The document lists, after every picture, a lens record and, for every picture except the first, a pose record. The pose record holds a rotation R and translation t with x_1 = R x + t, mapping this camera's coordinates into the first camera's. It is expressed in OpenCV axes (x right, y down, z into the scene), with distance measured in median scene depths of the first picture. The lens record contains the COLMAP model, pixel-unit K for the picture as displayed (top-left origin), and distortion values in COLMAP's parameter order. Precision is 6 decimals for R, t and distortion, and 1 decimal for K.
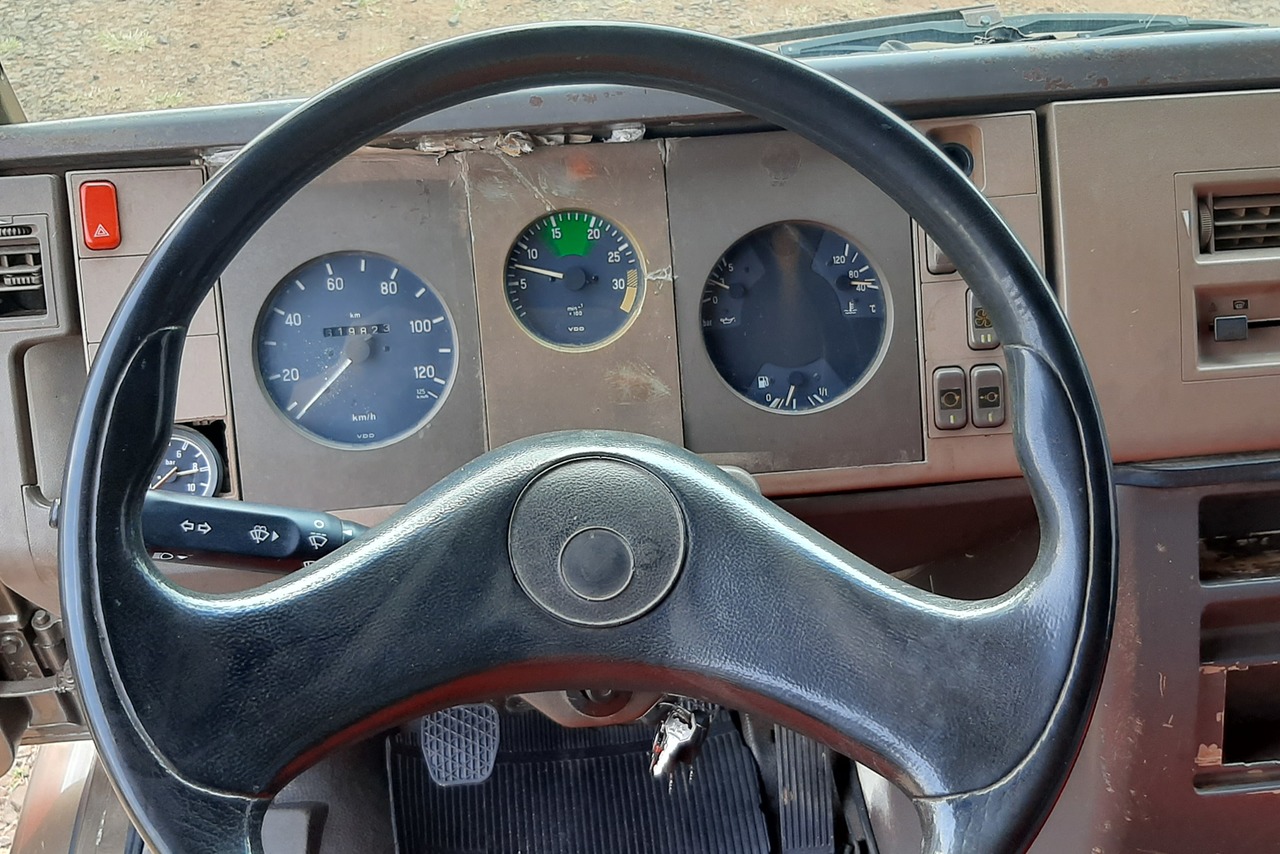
lens RADIAL K [[1337.4, 0, 641.3], [0, 1337.4, 426.7], [0, 0, 1]] dist [-0.009743, 0.000000]
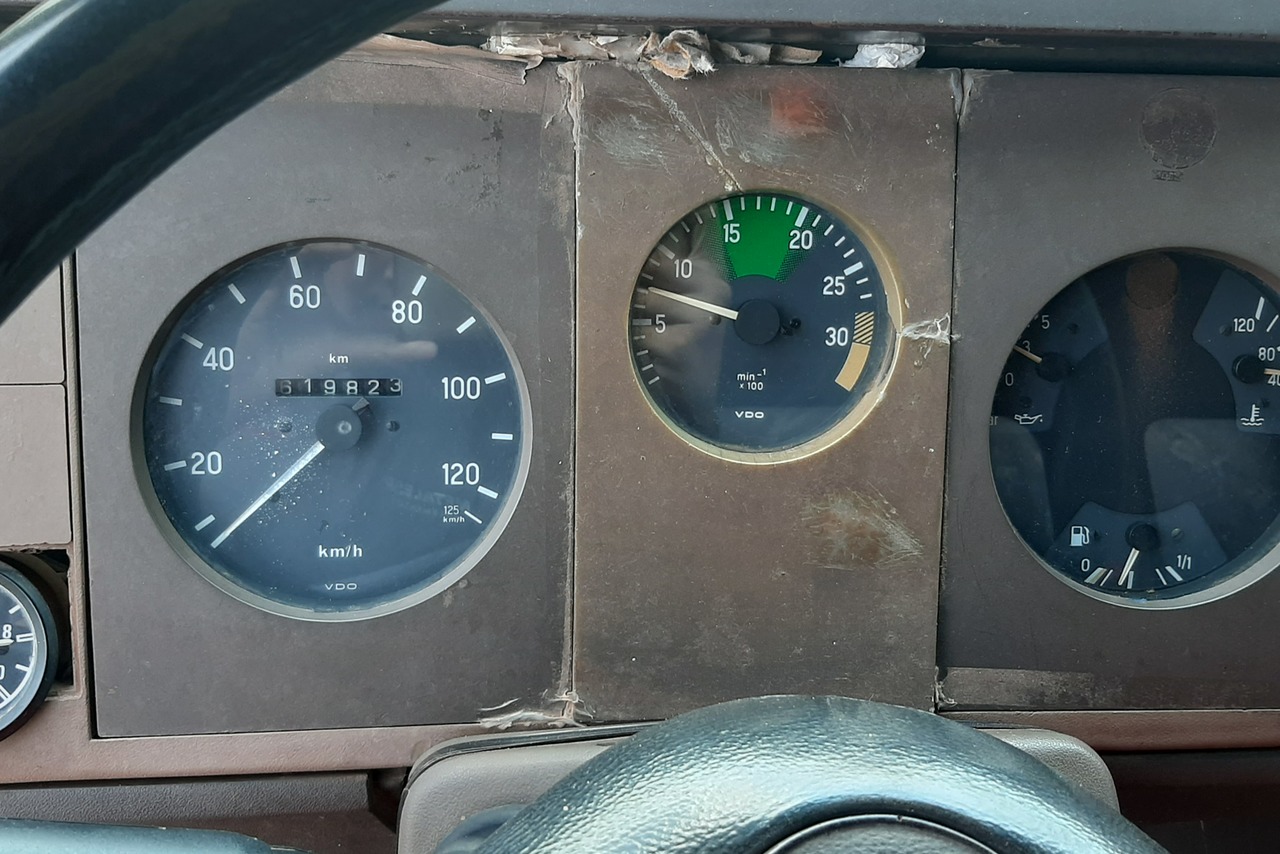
lens RADIAL K [[1337.4, 0, 613.7], [0, 1337.4, 417.2], [0, 0, 1]] dist [-0.009743, 0.000000]
pose [[0.996382, 0.084335, 0.010477, -0.109825], [-0.084735, 0.995310, 0.046668, -0.093463], [-0.006492, -0.047387, 0.998856, 0.473649]]
